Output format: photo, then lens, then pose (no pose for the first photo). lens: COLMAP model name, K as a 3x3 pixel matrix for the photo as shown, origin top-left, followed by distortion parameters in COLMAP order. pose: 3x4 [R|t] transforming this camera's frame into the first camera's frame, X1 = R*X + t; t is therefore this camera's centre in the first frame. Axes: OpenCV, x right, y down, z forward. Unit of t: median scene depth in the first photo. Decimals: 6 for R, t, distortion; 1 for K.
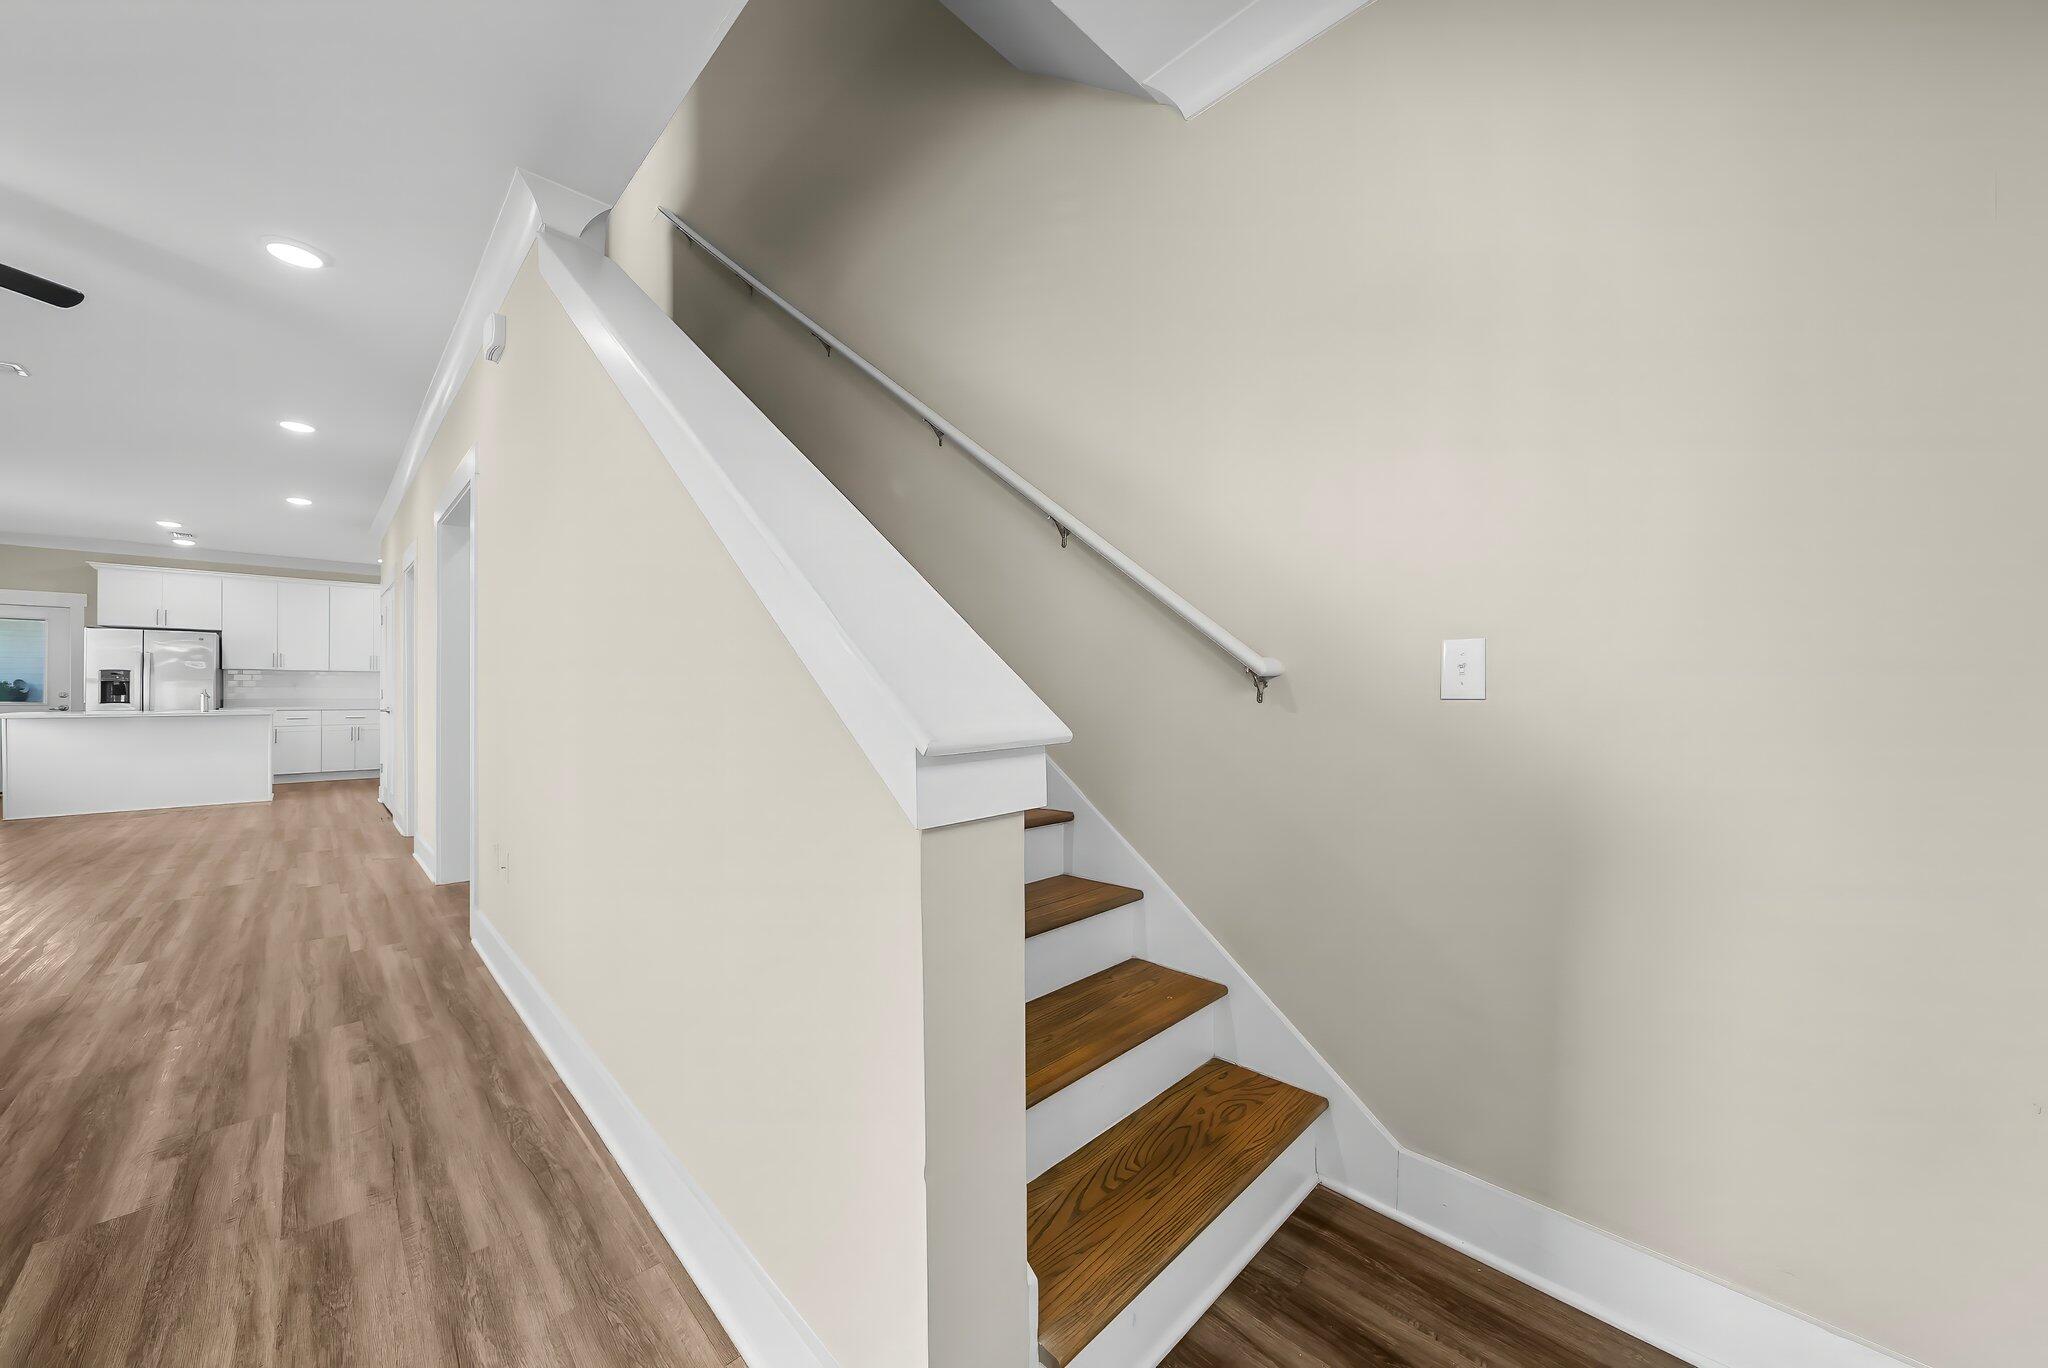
lens RADIAL K [[712.2, 0, 1017.0], [0, 712.2, 684.8], [0, 0, 1]] dist [-0.001445, -0.000222]
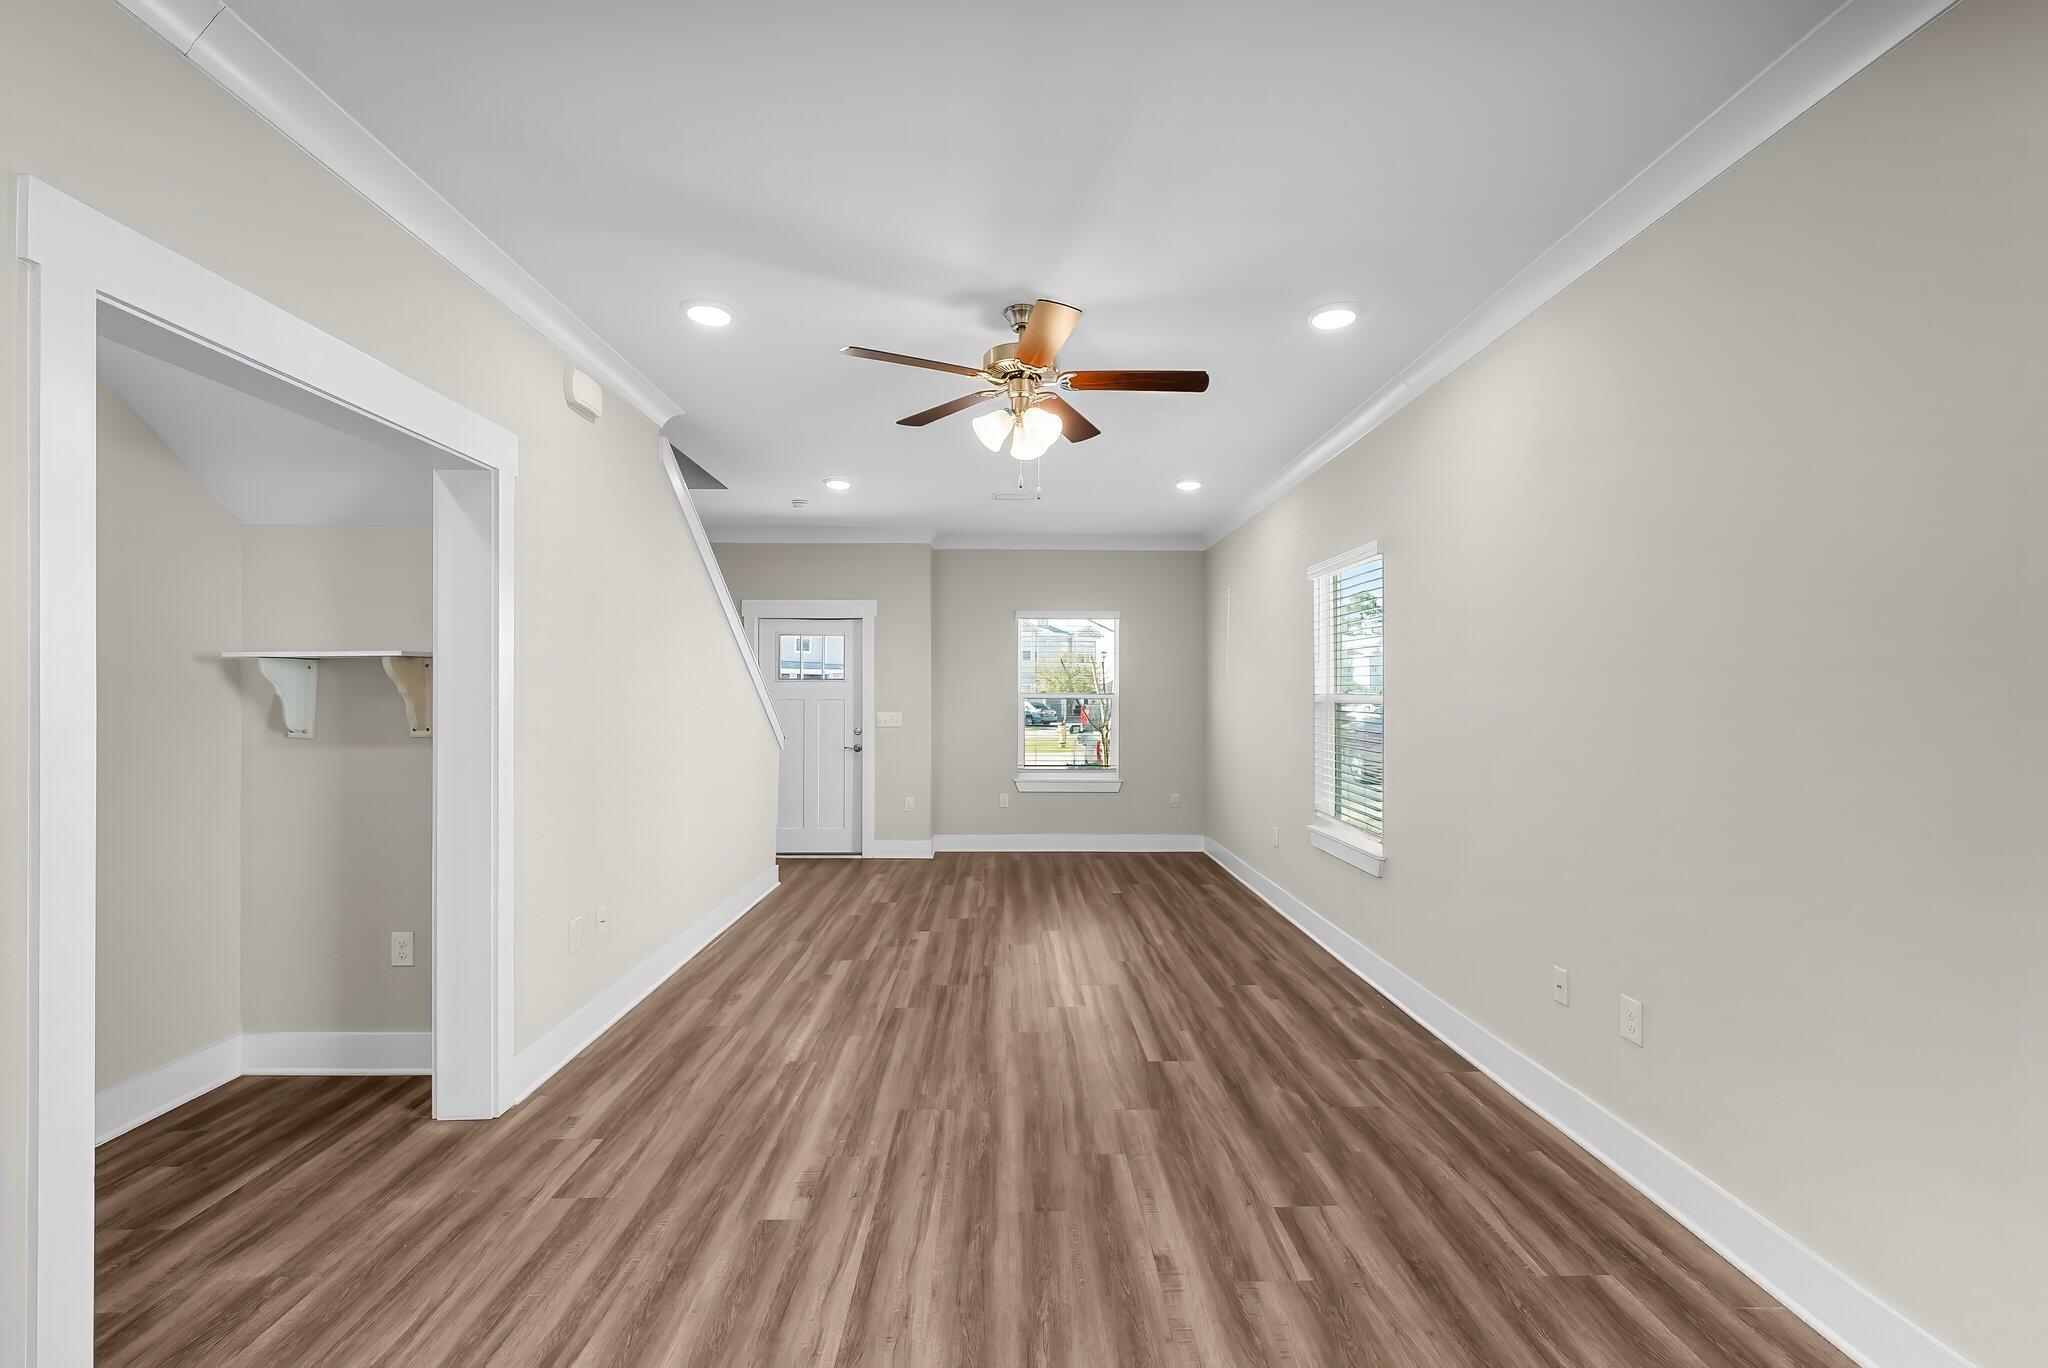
lens RADIAL K [[829.4, 0, 1025.9], [0, 829.4, 691.0], [0, 0, 1]] dist [0.000265, 0.000009]
pose [[-0.728111, -0.000142, 0.685459, -2.180173], [-0.013125, 0.999820, -0.013734, -0.083241], [-0.685333, -0.018996, -0.727982, 1.587718]]
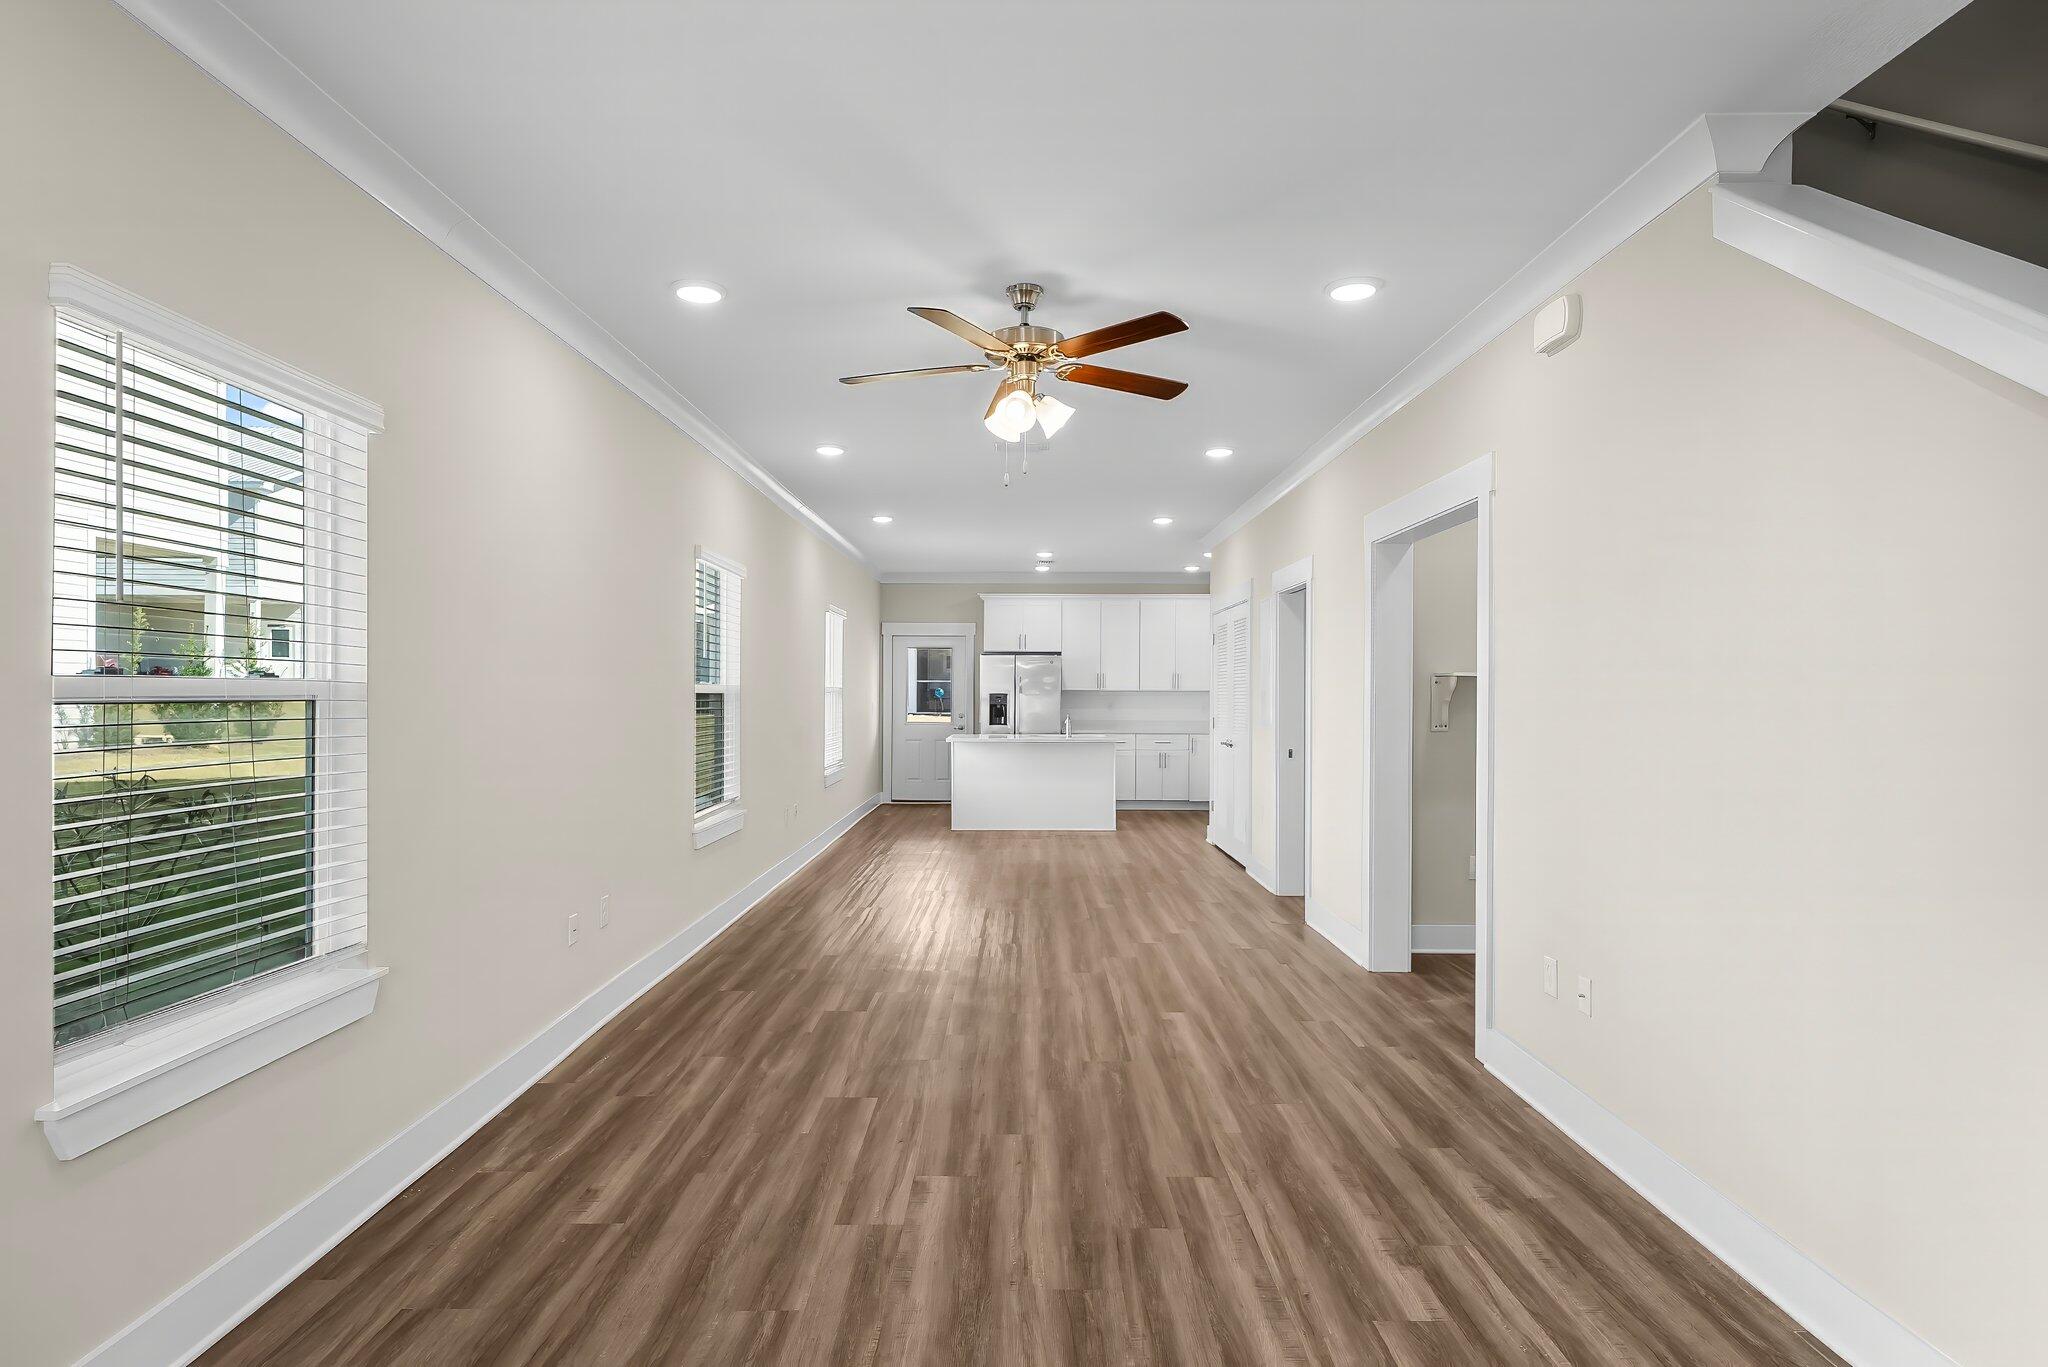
lens RADIAL K [[1052.6, 0, 1017.4], [0, 1052.6, 690.7], [0, 0, 1]] dist [-0.006039, -0.000744]
pose [[0.706531, -0.000758, -0.707681, -0.364402], [0.007884, 0.999946, 0.006801, -0.101178], [0.707638, -0.010384, 0.706499, -0.278236]]
